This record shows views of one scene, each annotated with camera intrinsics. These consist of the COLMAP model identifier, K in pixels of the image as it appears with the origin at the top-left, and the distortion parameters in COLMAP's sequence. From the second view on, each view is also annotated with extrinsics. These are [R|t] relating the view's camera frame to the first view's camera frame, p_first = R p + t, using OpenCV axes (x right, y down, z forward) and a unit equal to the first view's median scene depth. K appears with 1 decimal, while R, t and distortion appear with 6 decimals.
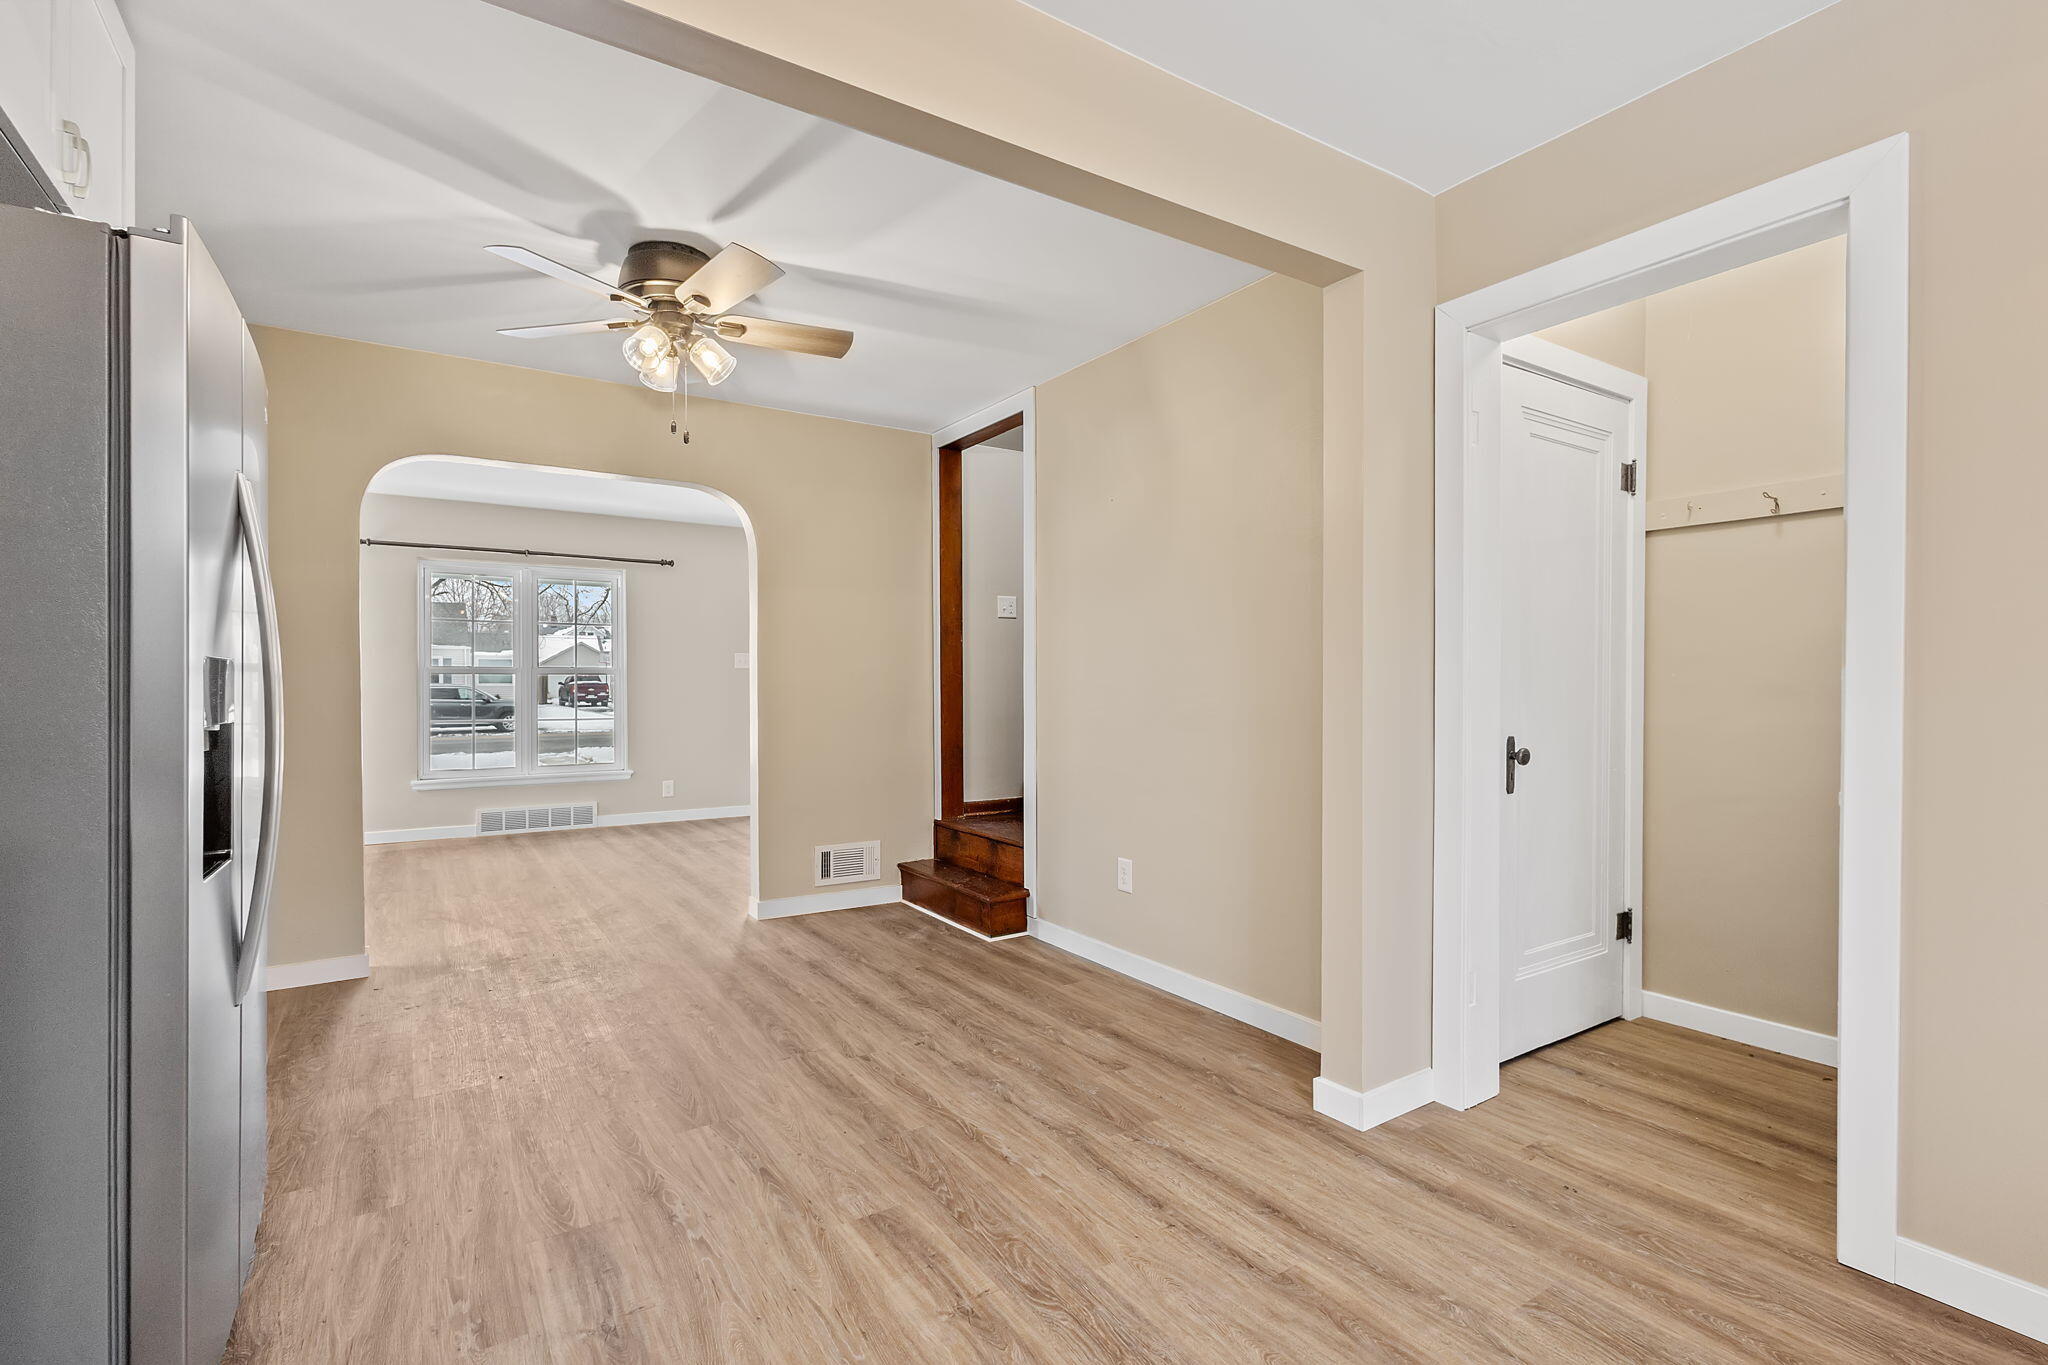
lens RADIAL K [[943.7, 0, 1024.0], [0, 943.7, 682.5], [0, 0, 1]] dist [0.002850, 0.000780]
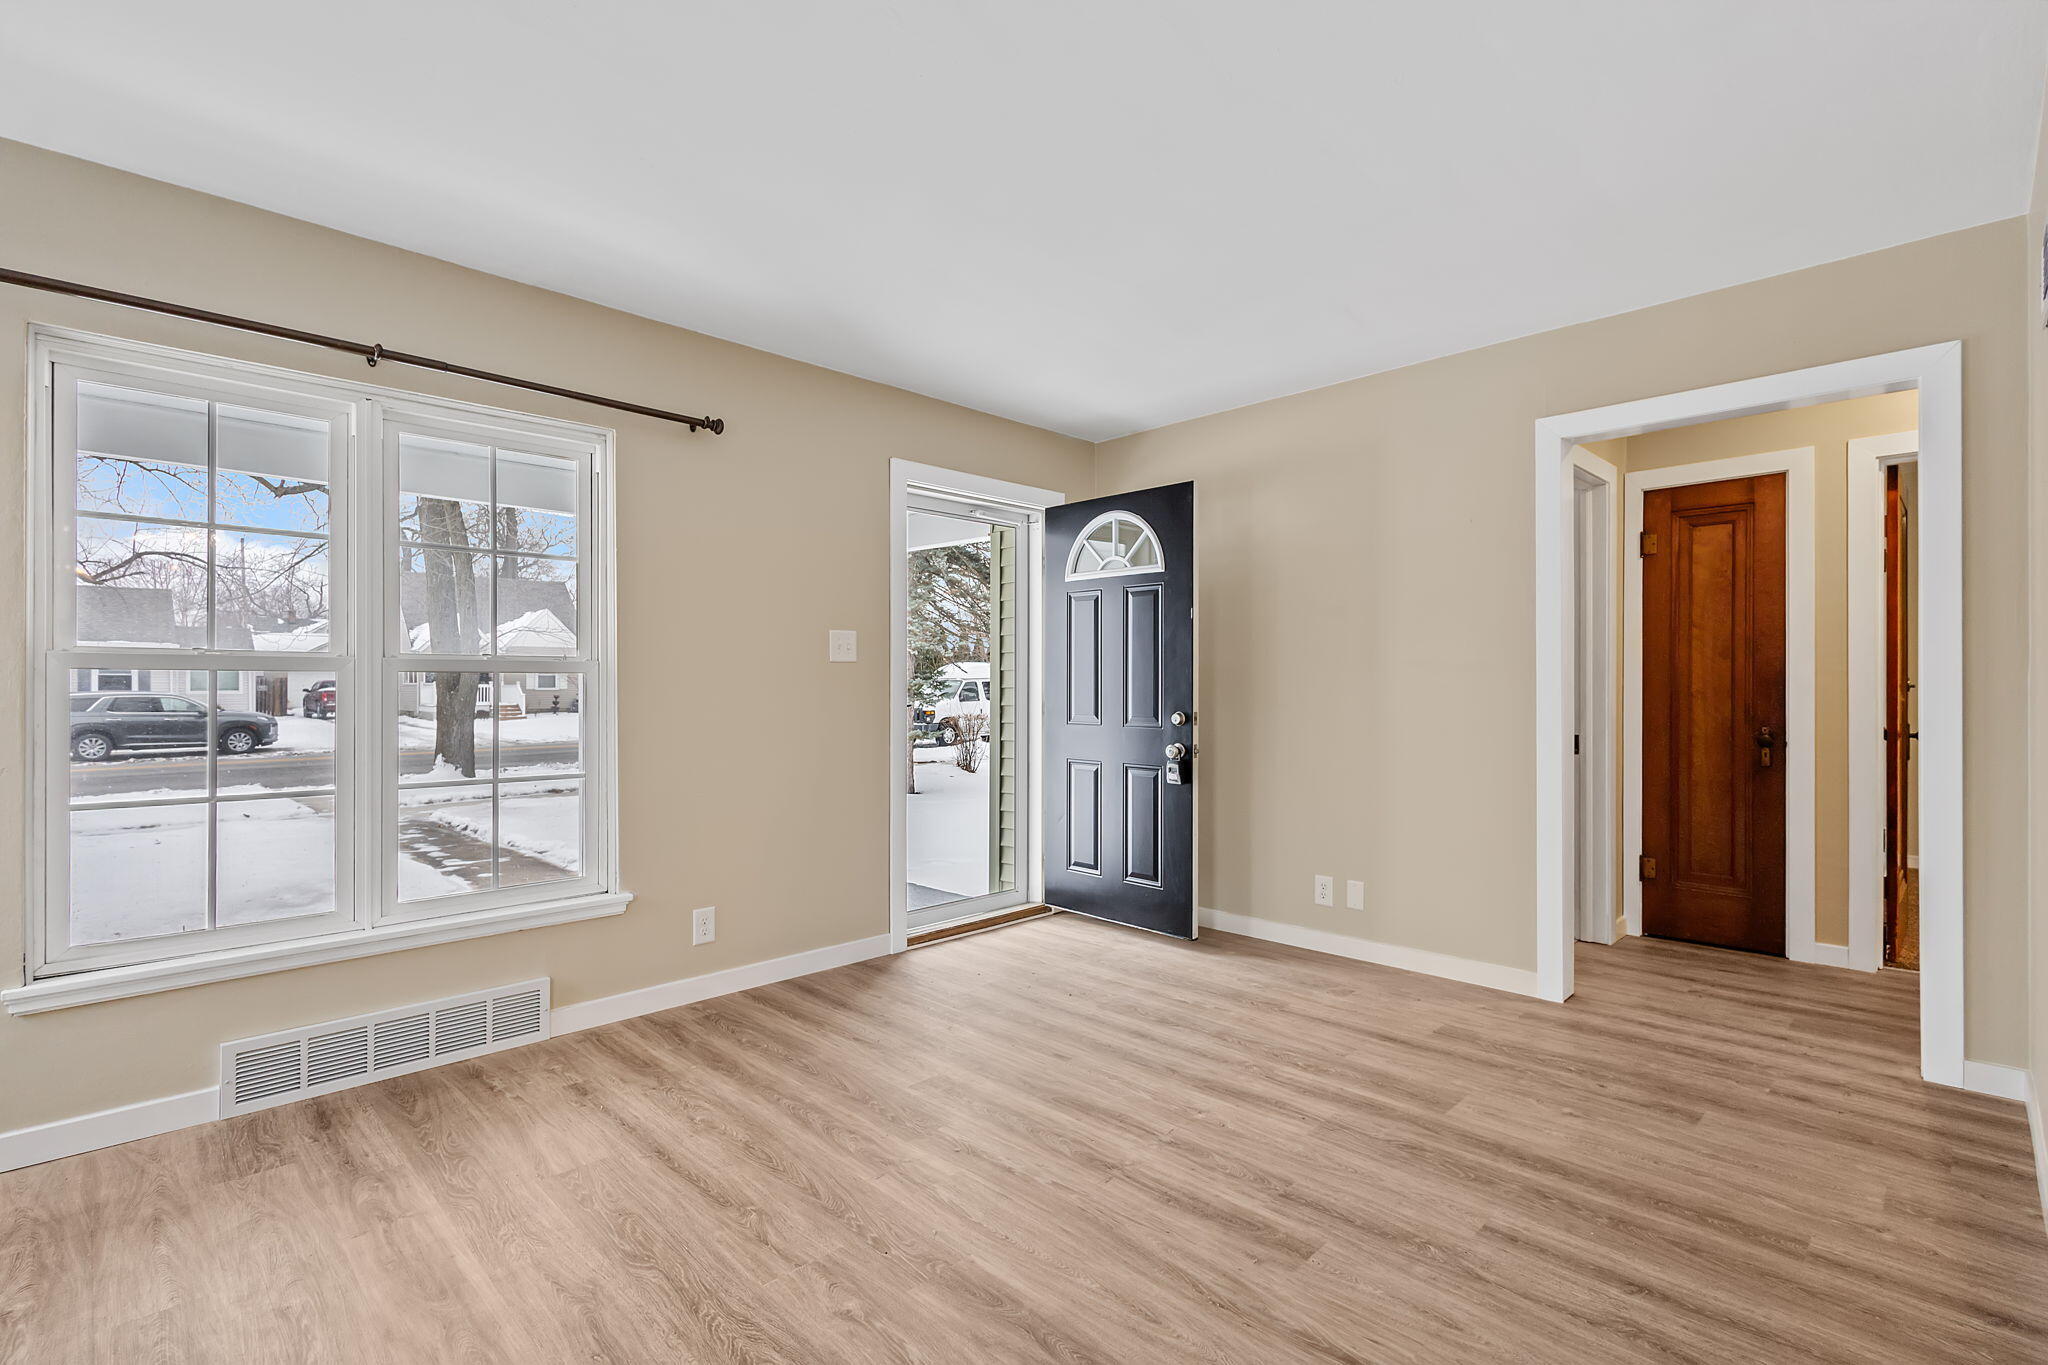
lens RADIAL K [[943.7, 0, 1024.0], [0, 943.7, 682.5], [0, 0, 1]] dist [0.002850, 0.000780]
pose [[0.979996, 0.000493, 0.199017, -0.597906], [0.000746, 0.999981, -0.006150, -0.001557], [-0.199017, 0.006175, 0.979977, 0.994860]]
